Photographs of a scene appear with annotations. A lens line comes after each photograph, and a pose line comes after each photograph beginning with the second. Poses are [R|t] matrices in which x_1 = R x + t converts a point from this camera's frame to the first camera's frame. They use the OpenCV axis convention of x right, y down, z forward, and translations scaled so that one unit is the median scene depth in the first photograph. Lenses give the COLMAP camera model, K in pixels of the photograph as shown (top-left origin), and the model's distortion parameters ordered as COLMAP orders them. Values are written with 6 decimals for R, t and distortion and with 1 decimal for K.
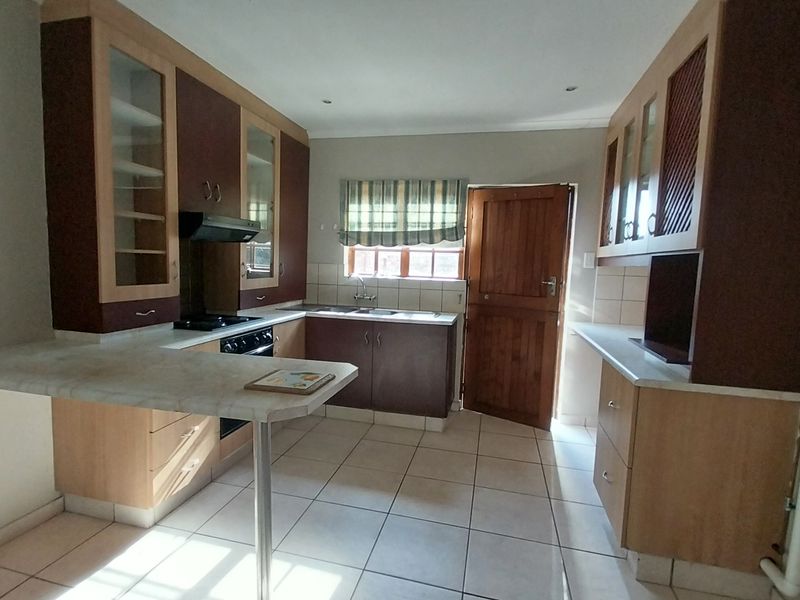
lens RADIAL K [[415.9, 0, 394.3], [0, 415.9, 303.6], [0, 0, 1]] dist [0.000165, -0.000778]
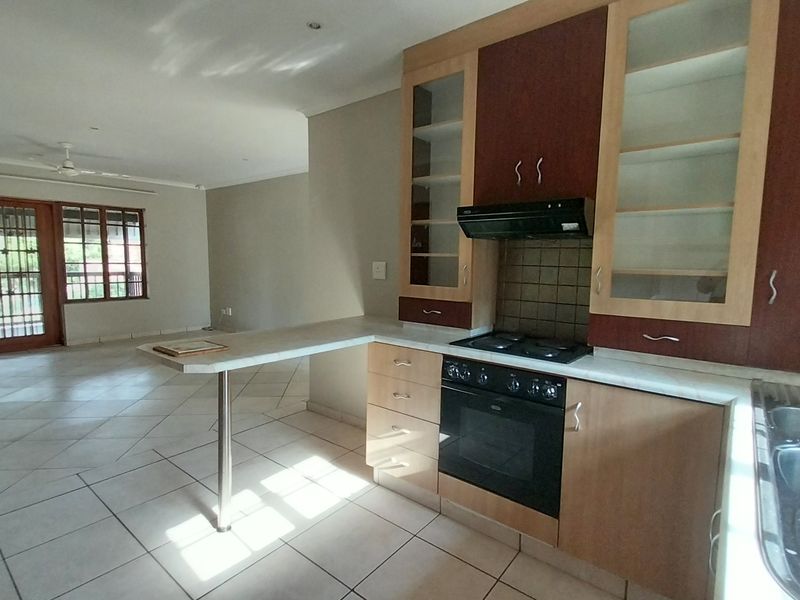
lens RADIAL K [[401.6, 0, 400.0], [0, 401.6, 300.0], [0, 0, 1]] dist [0.002433, -0.013881]
pose [[-0.408305, 0.057317, -0.911044, 0.378386], [-0.115520, 0.986759, 0.113854, -0.114384], [0.905506, 0.151731, -0.396277, 1.308225]]
